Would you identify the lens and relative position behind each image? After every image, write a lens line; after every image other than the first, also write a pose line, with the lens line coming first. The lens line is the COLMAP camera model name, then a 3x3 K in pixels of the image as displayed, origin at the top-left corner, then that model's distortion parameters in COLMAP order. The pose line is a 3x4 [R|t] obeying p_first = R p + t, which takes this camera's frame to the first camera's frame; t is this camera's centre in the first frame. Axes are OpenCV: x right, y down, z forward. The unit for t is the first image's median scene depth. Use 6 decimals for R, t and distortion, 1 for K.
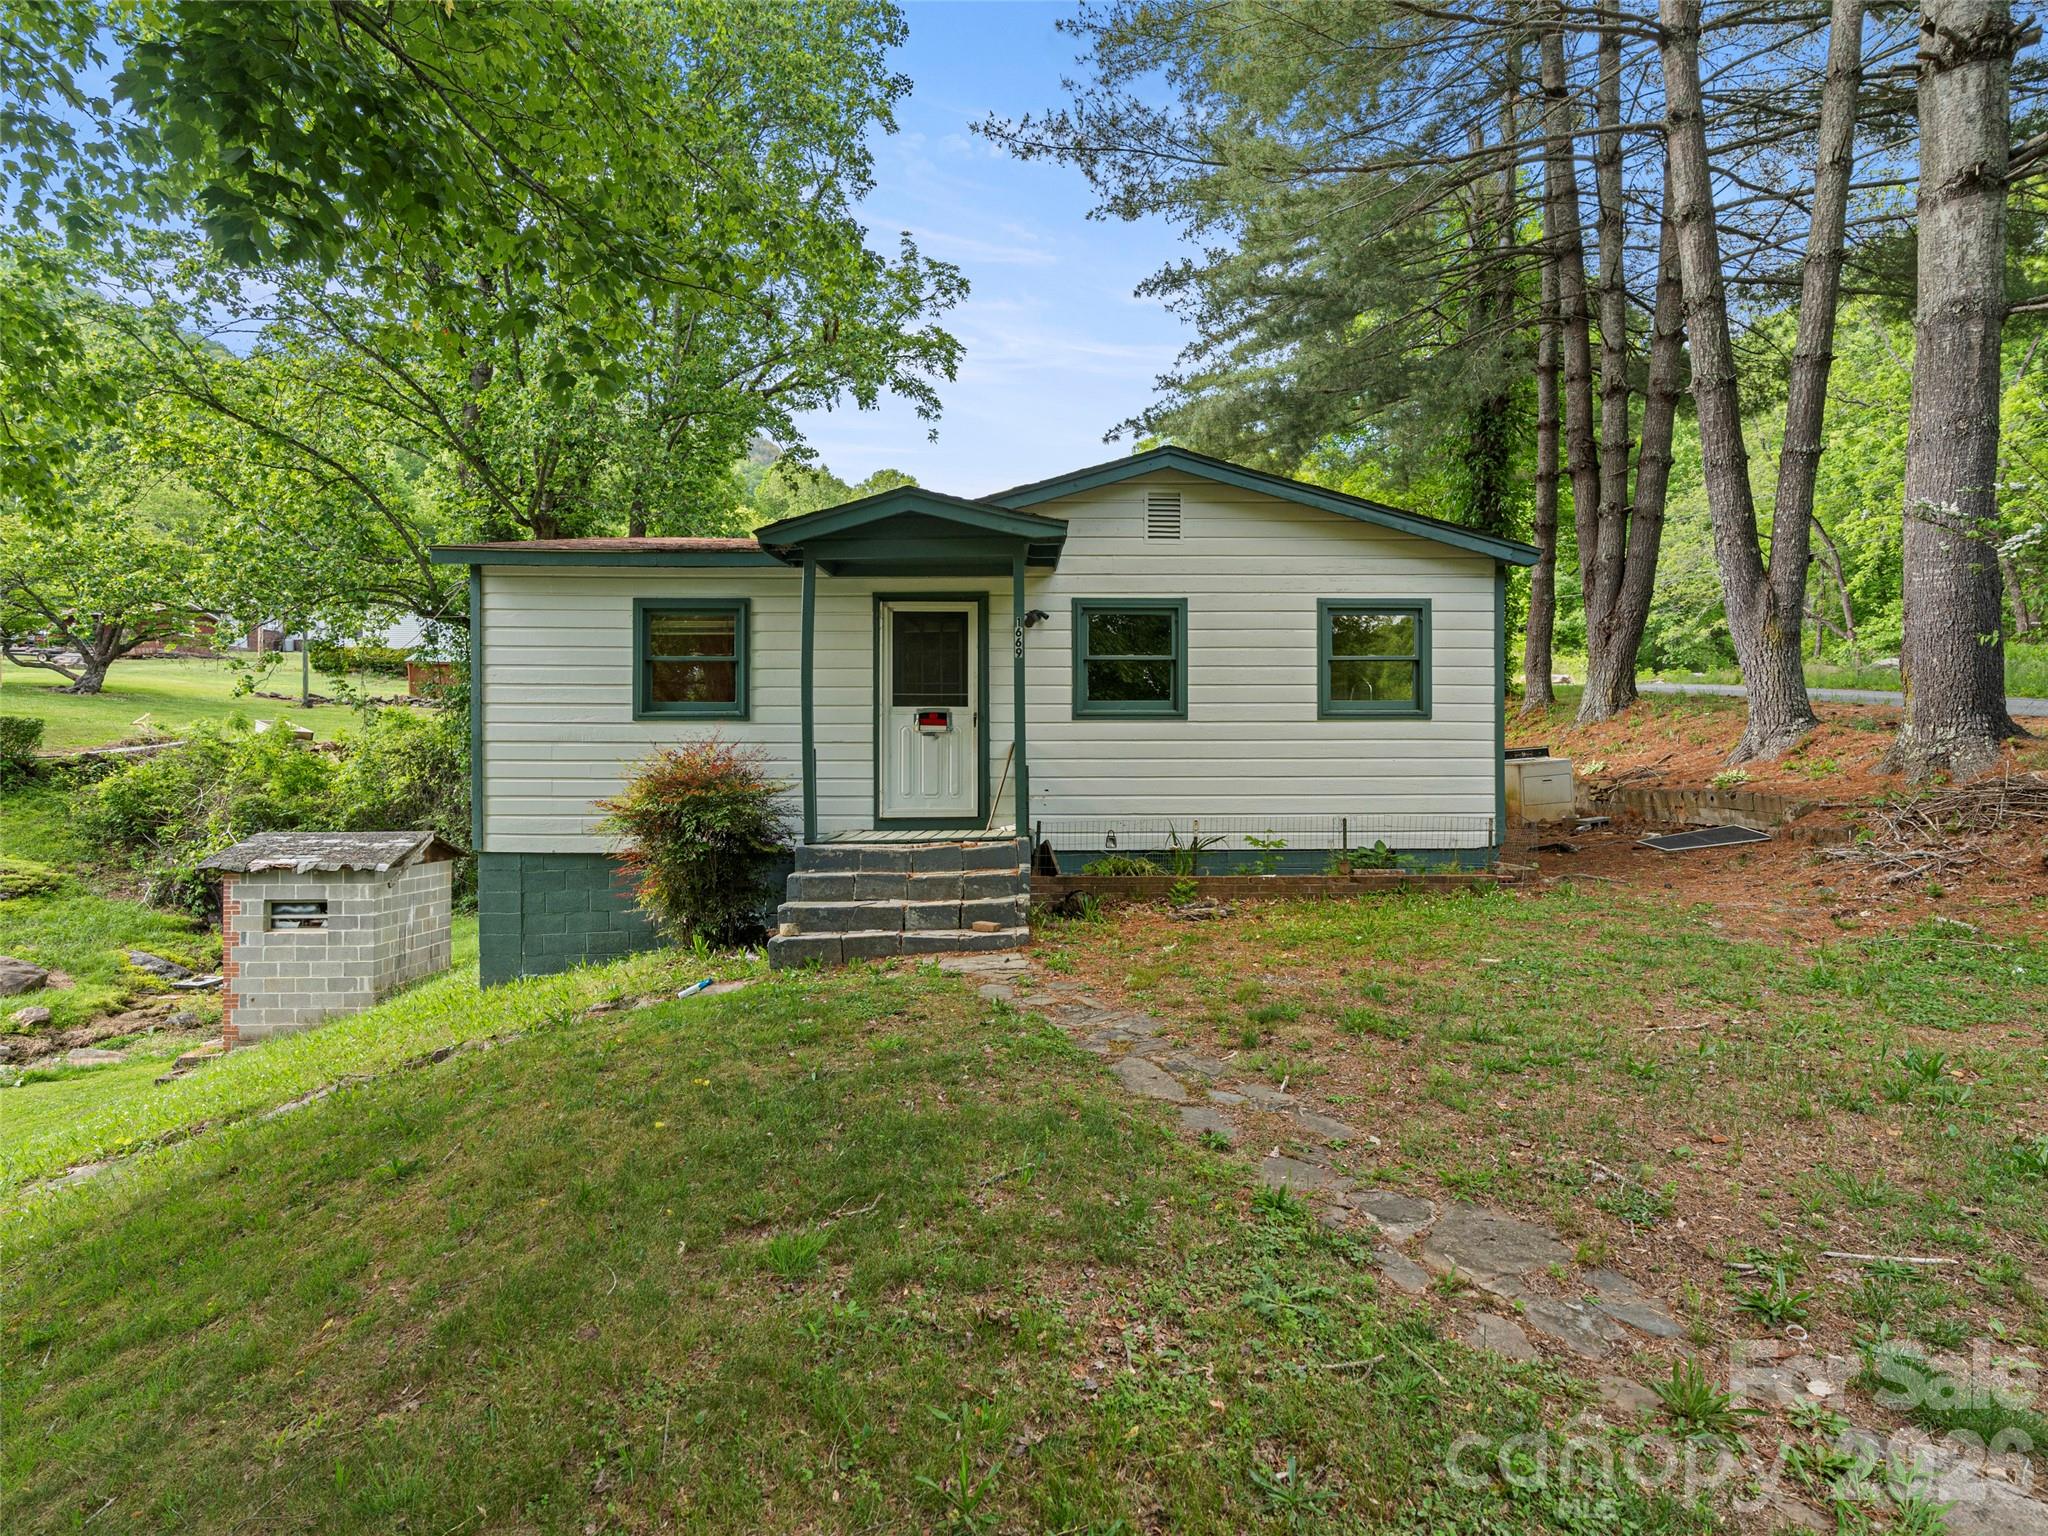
lens RADIAL K [[1034.9, 0, 1017.4], [0, 1034.9, 768.9], [0, 0, 1]] dist [-0.008360, 0.001727]
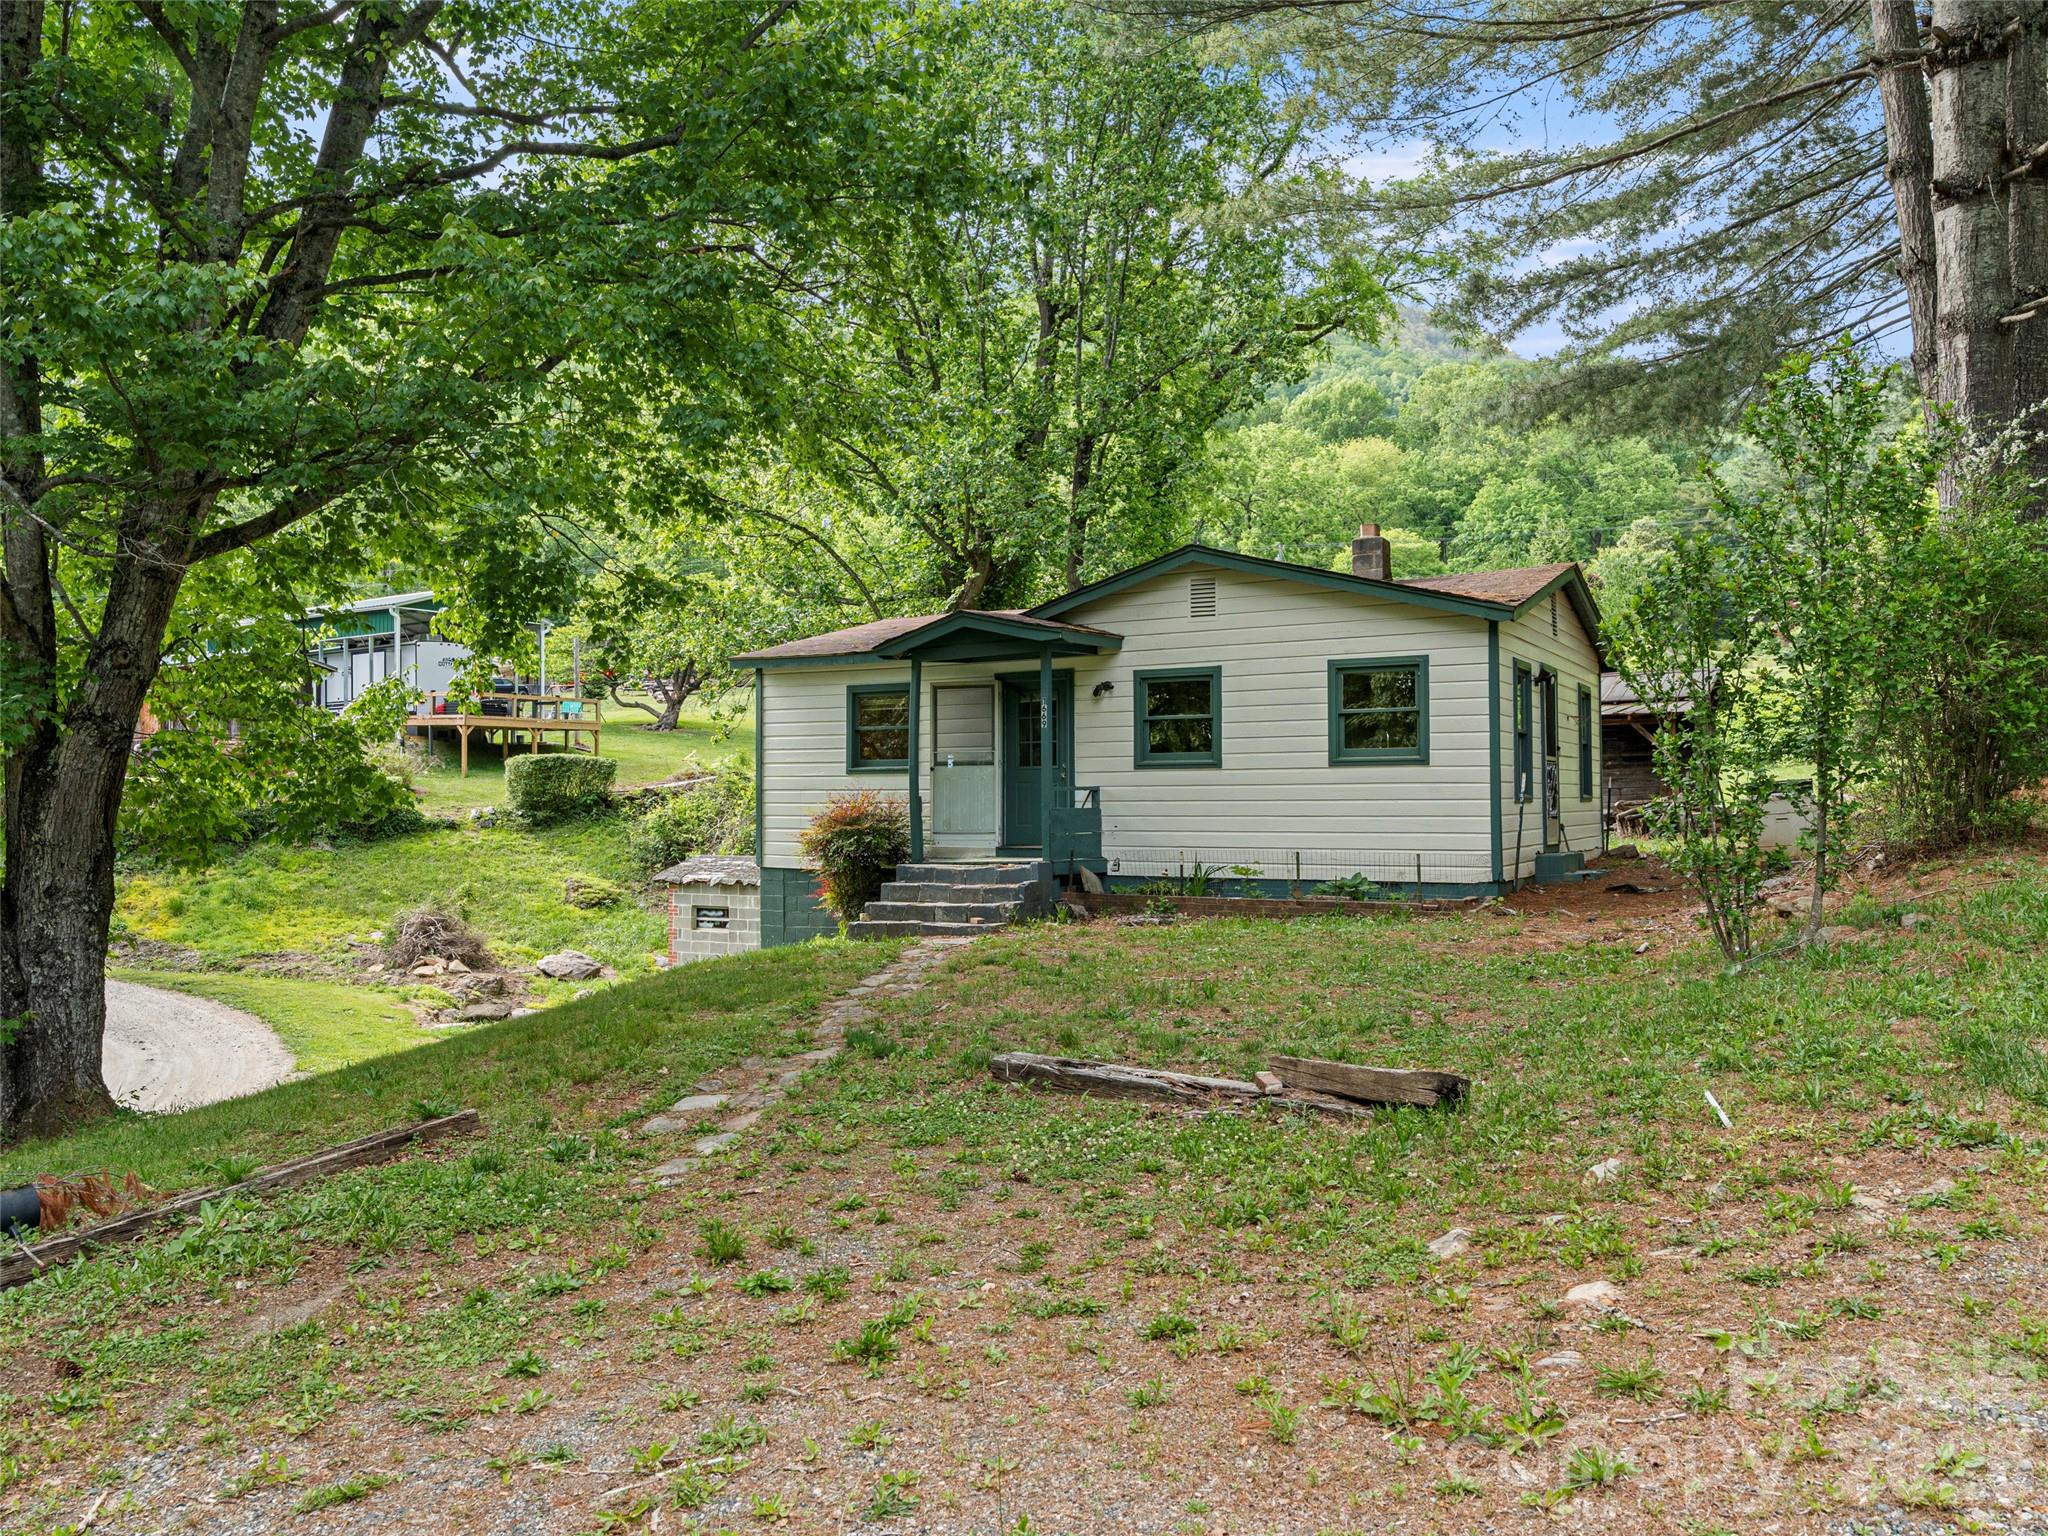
lens RADIAL K [[1450.8, 0, 1016.2], [0, 1450.8, 764.4], [0, 0, 1]] dist [0.008070, 0.000100]
pose [[0.861851, -0.015170, -0.506935, 0.804604], [0.005793, 0.999782, -0.020070, -0.019532], [0.507129, 0.014361, 0.861751, -0.555575]]
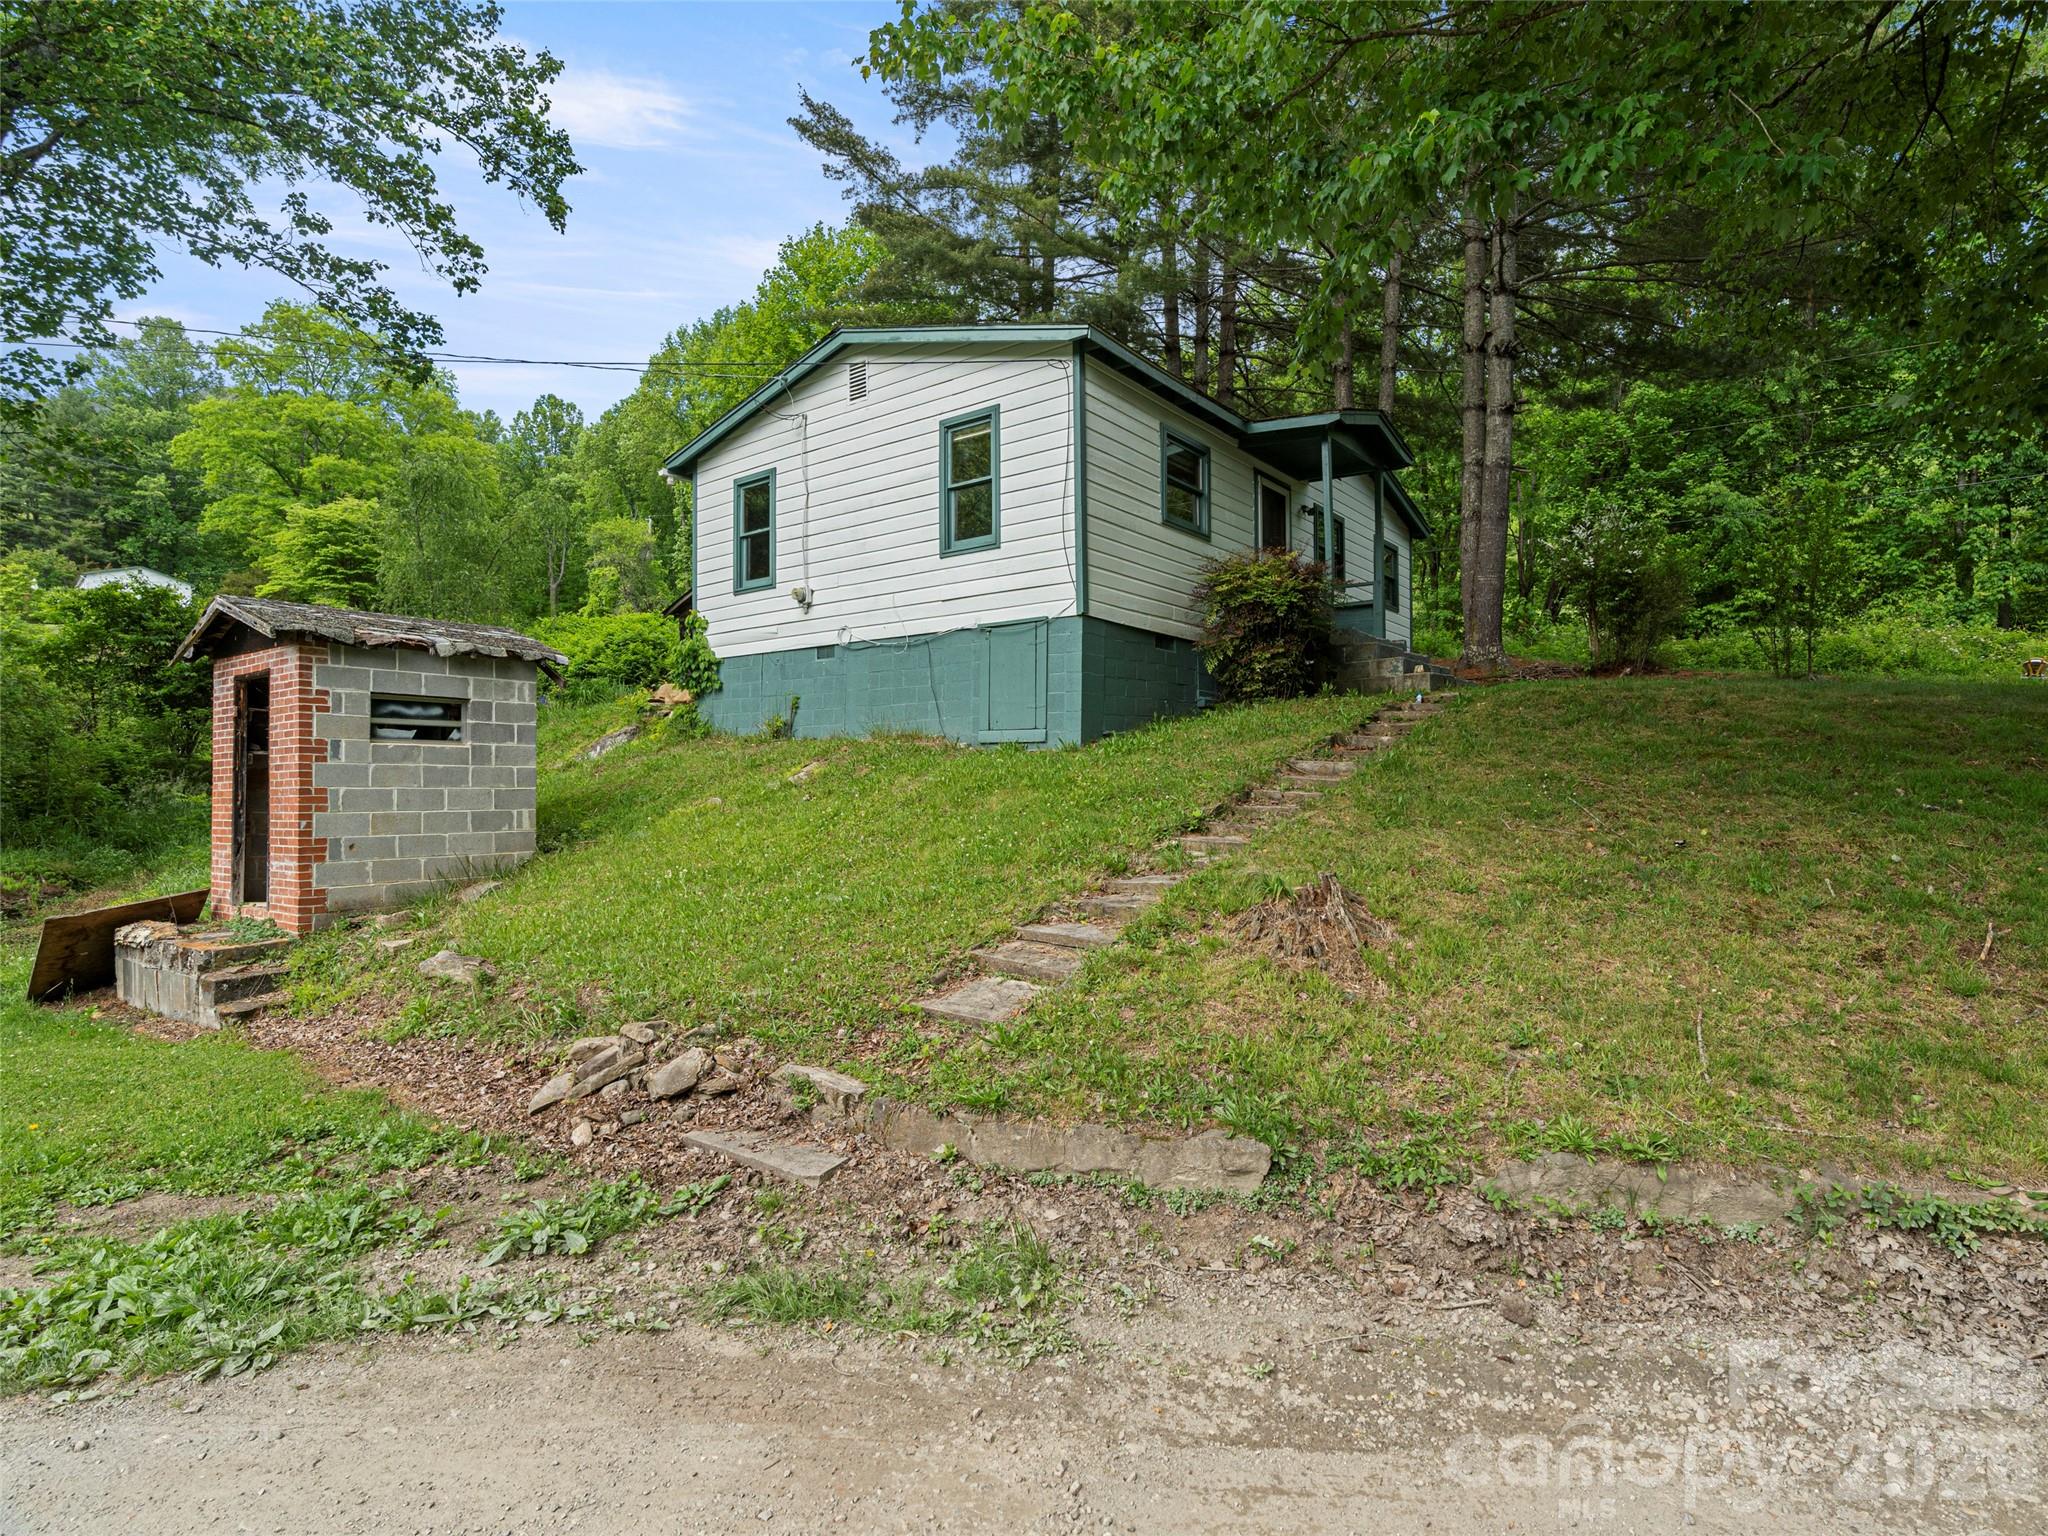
lens RADIAL K [[1043.4, 0, 1024.0], [0, 1043.4, 768.0], [0, 0, 1]] dist [-0.010889, 0.000290]
pose [[0.624844, 0.022760, 0.780418, -1.374565], [-0.018090, 0.999729, -0.014673, 0.247405], [-0.780540, -0.004949, 0.625086, 0.381999]]
